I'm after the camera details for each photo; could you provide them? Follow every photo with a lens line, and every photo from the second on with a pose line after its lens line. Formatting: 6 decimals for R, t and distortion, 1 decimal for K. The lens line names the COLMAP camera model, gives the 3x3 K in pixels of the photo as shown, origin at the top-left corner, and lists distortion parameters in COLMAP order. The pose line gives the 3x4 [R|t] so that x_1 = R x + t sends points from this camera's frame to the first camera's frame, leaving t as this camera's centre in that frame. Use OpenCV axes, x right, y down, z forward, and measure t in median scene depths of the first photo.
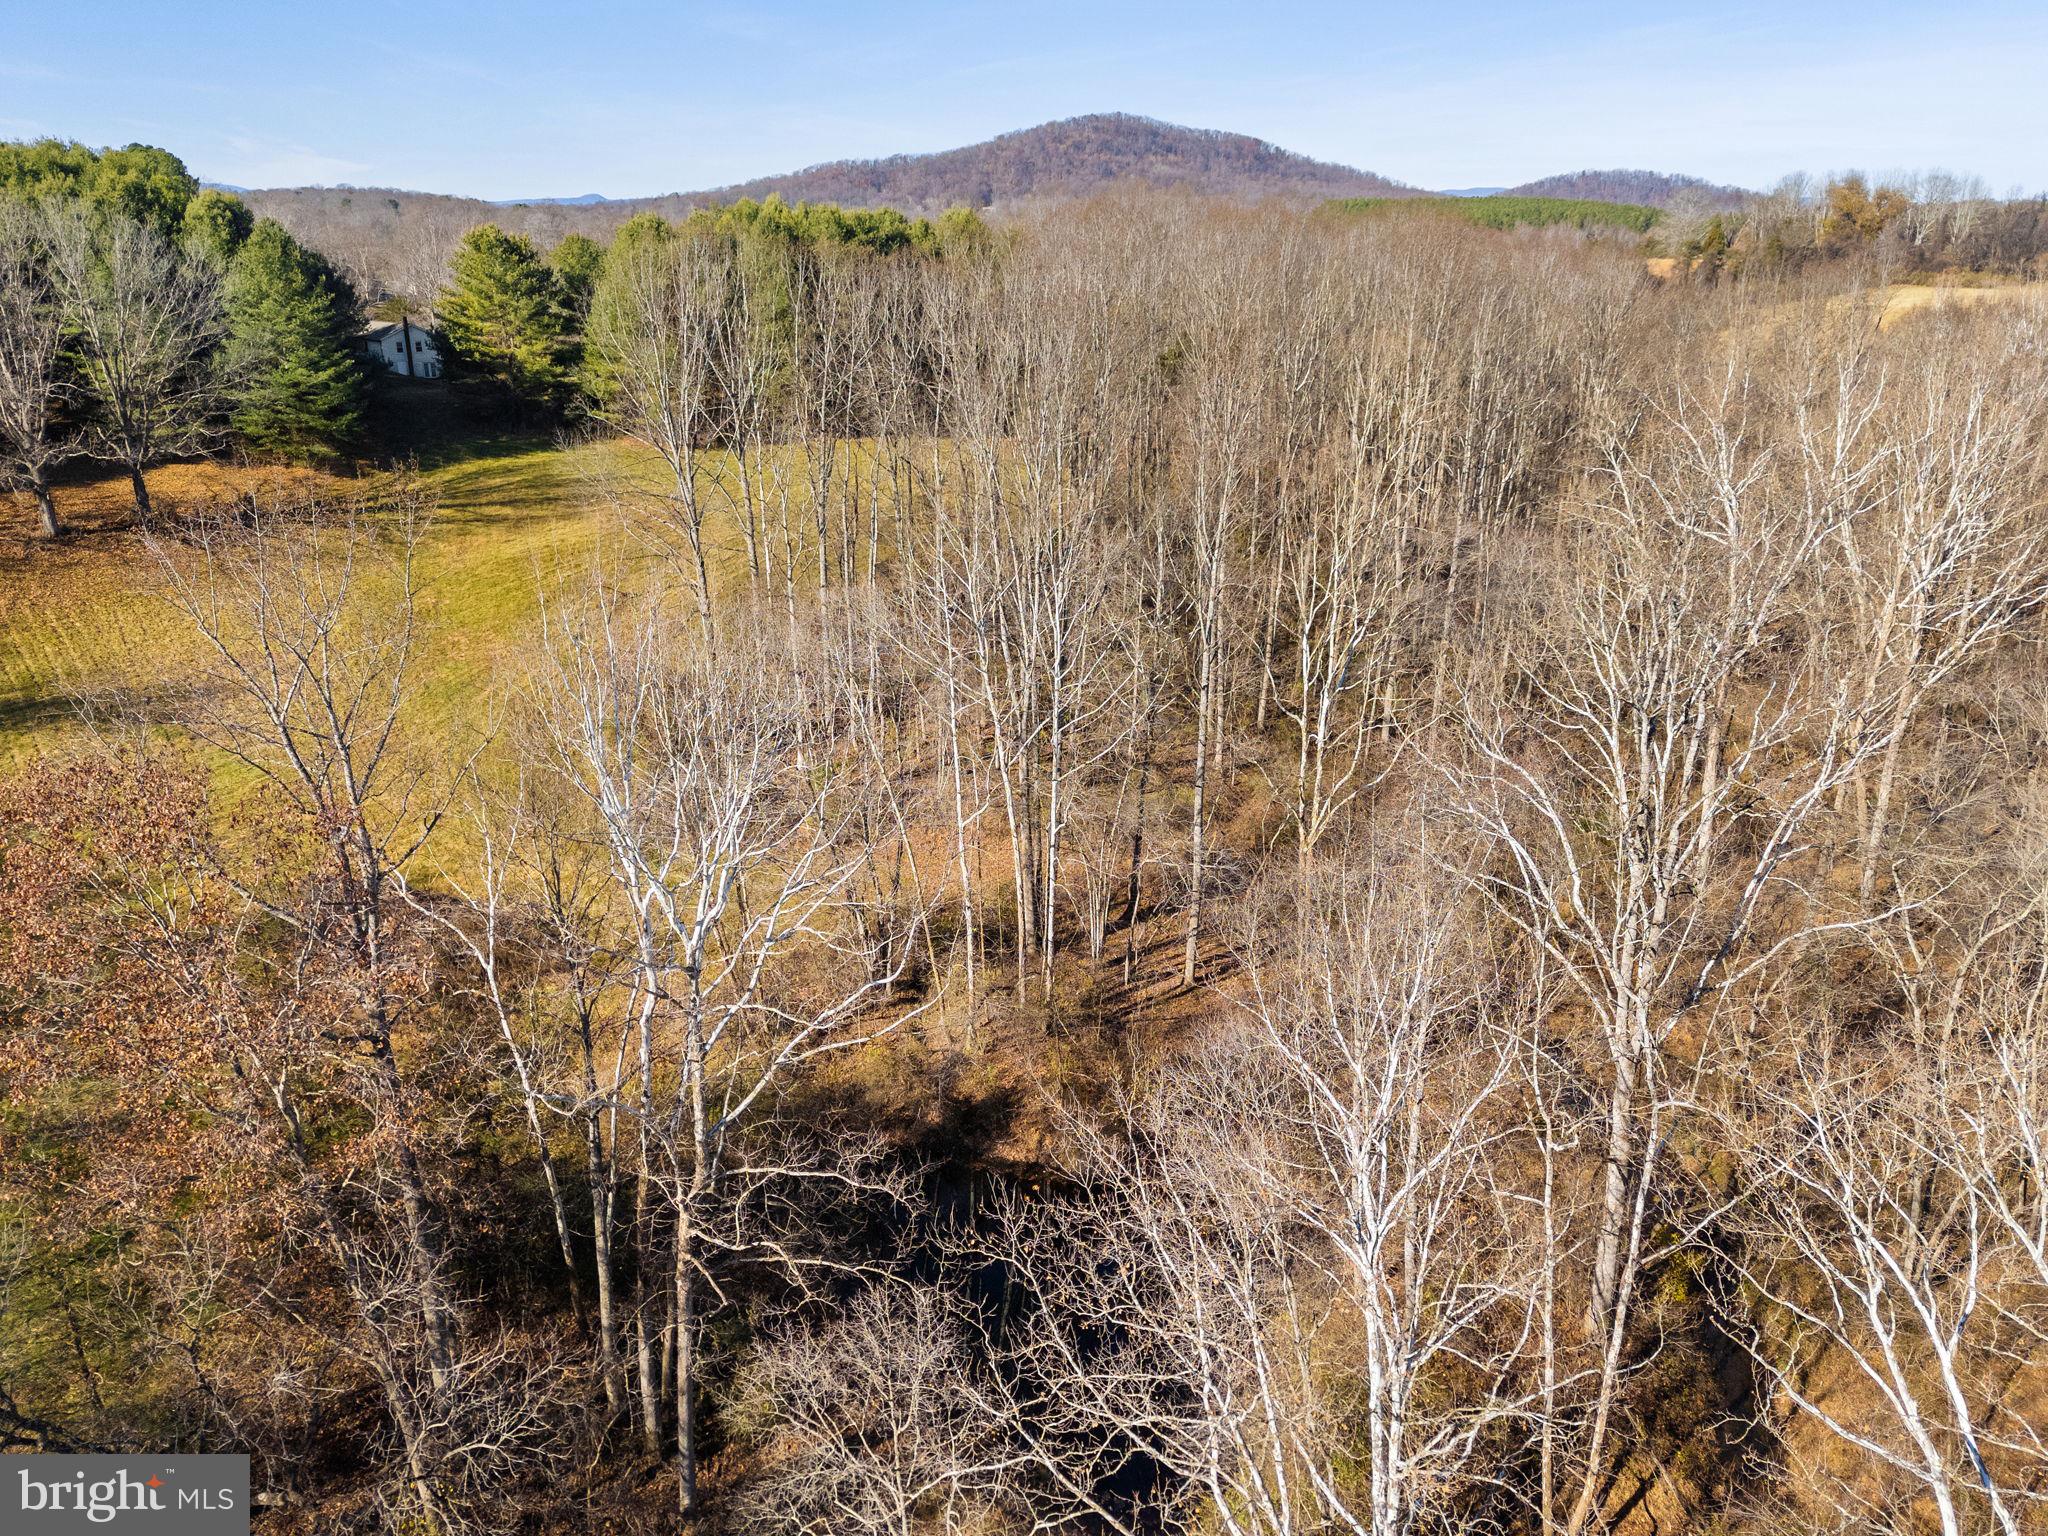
lens RADIAL K [[1555.2, 0, 1035.7], [0, 1555.2, 771.7], [0, 0, 1]] dist [0.081301, -0.064113]
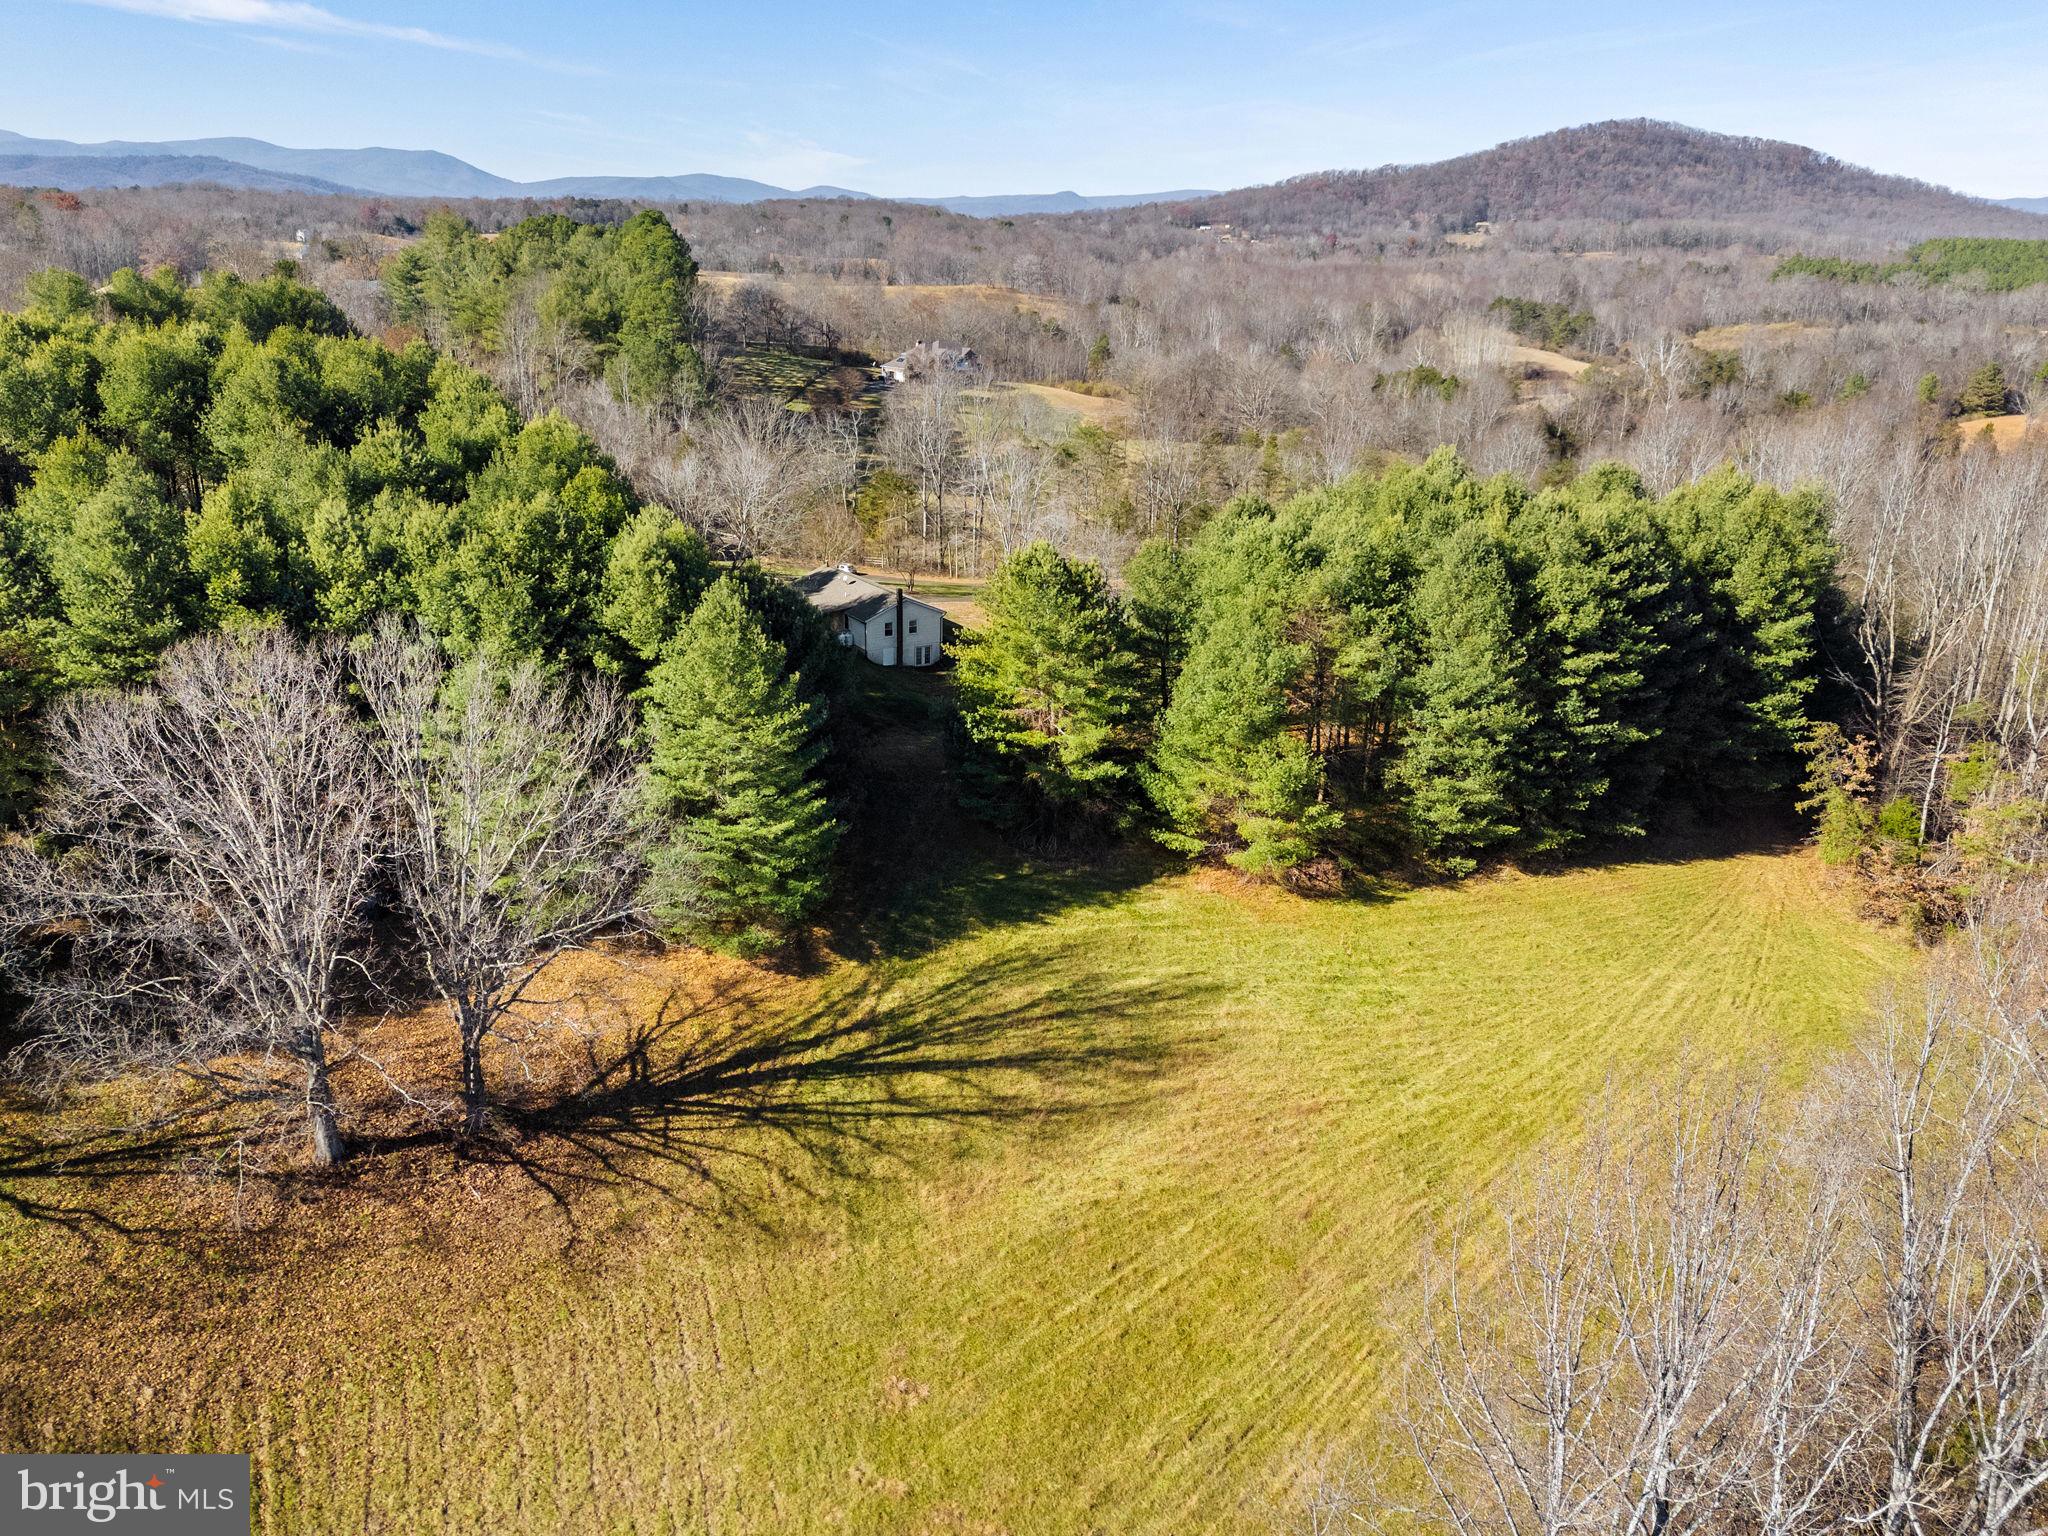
lens RADIAL K [[1555.2, 0, 1035.7], [0, 1555.2, 771.7], [0, 0, 1]] dist [0.081301, -0.064113]
pose [[0.962328, 0.111043, -0.248181, -0.181320], [-0.110043, 0.993765, 0.017943, -0.266135], [0.248627, 0.010043, 0.968547, 0.384813]]
